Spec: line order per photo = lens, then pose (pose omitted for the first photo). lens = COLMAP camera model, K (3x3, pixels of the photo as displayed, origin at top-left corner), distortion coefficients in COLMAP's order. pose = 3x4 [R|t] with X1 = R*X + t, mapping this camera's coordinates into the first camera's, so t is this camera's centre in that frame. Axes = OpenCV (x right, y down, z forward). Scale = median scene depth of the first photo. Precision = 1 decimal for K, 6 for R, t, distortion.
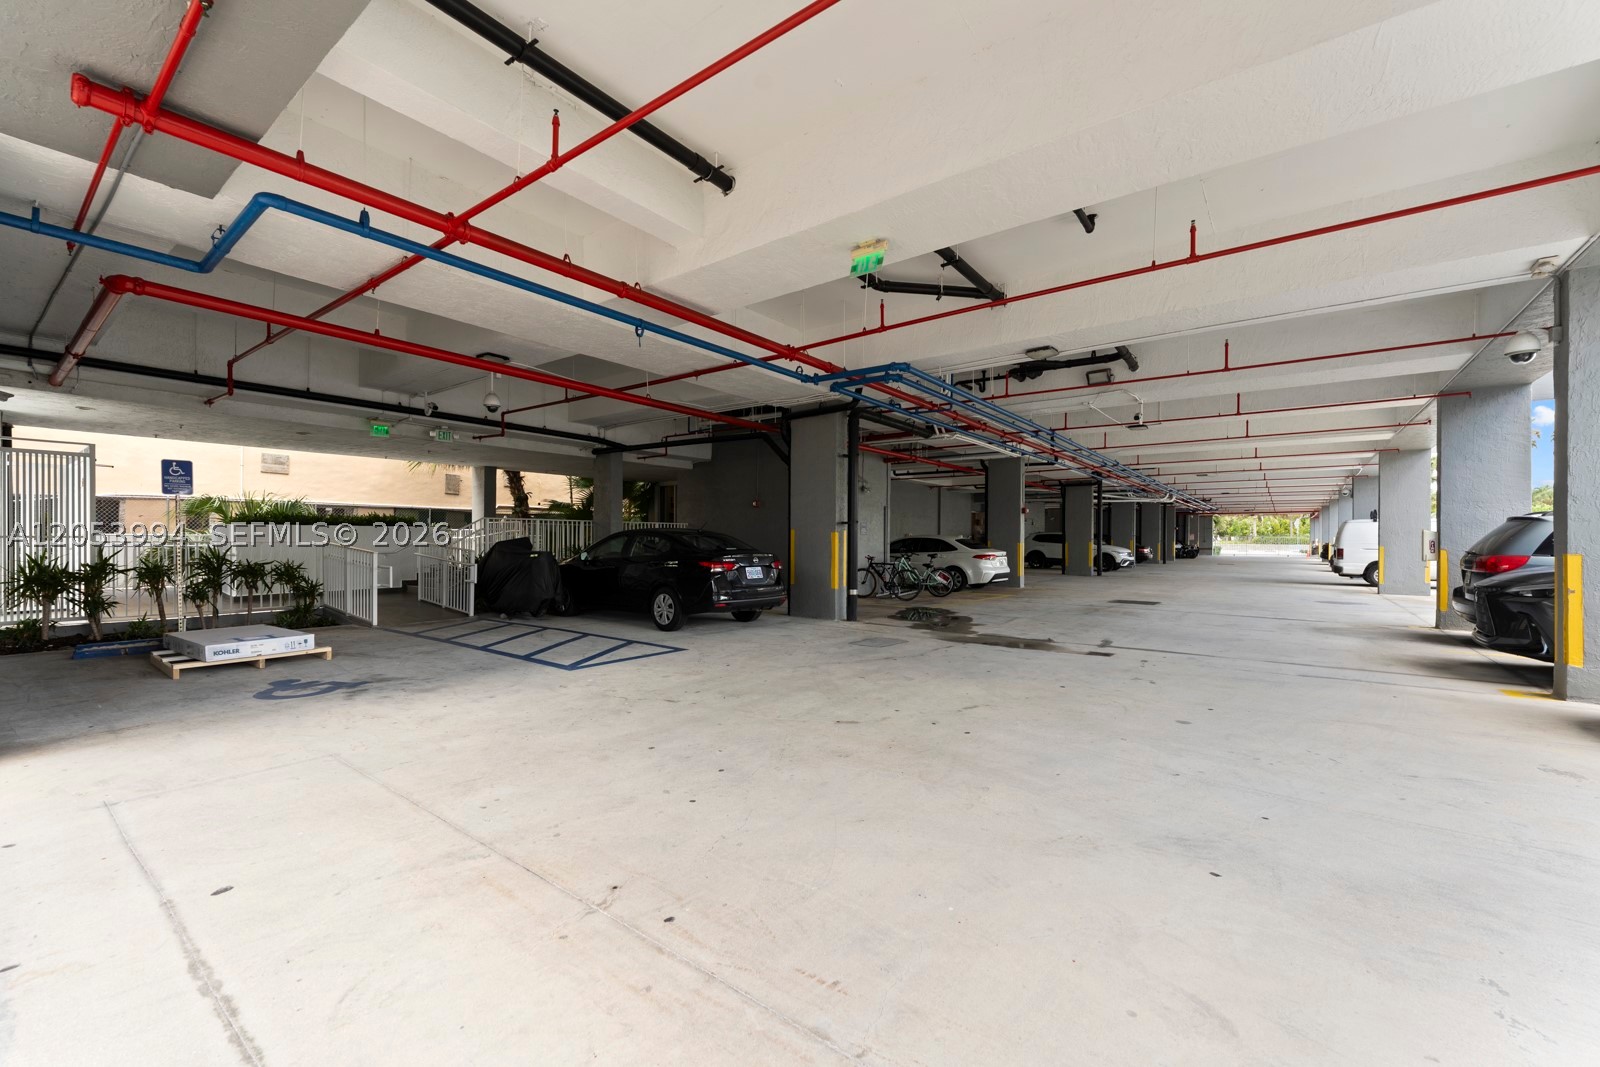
lens RADIAL K [[642.5, 0, 800.5], [0, 642.5, 542.0], [0, 0, 1]] dist [0.000075, -0.000459]
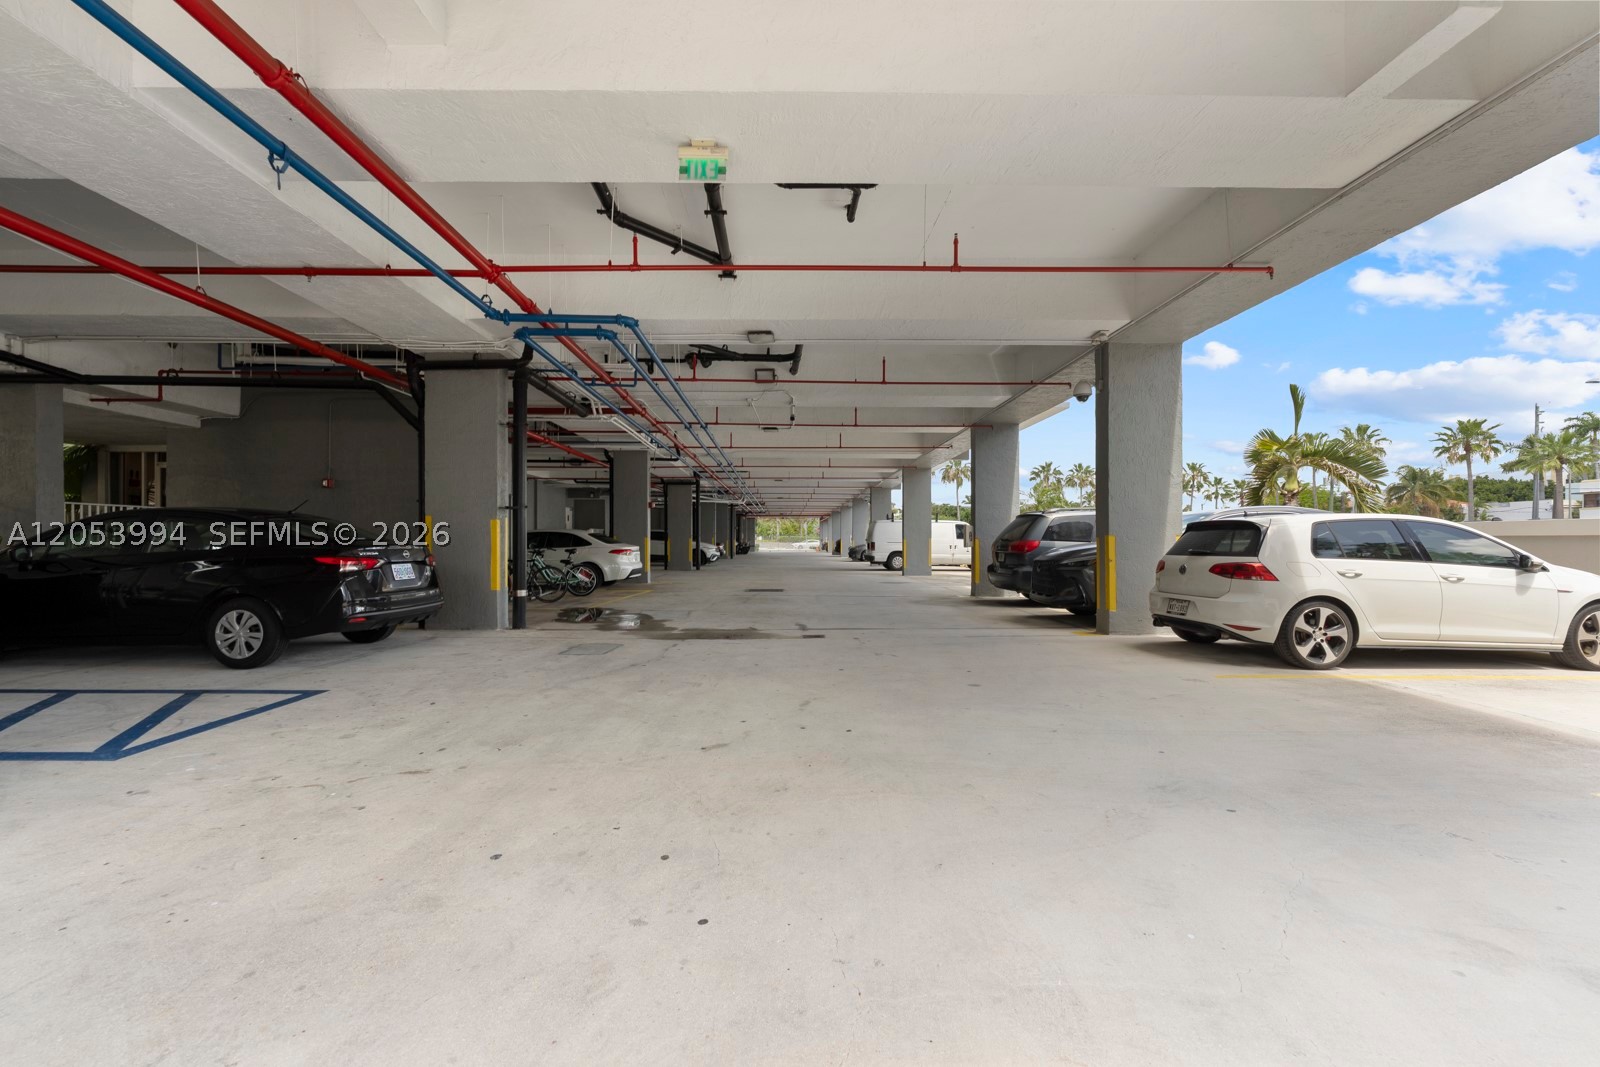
lens RADIAL K [[642.5, 0, 800.5], [0, 642.5, 542.0], [0, 0, 1]] dist [0.000075, -0.000459]
pose [[0.789188, -0.006211, 0.614120, -0.147205], [0.006598, 0.999977, 0.001635, 0.015035], [-0.614116, 0.002762, 0.789211, 0.148844]]
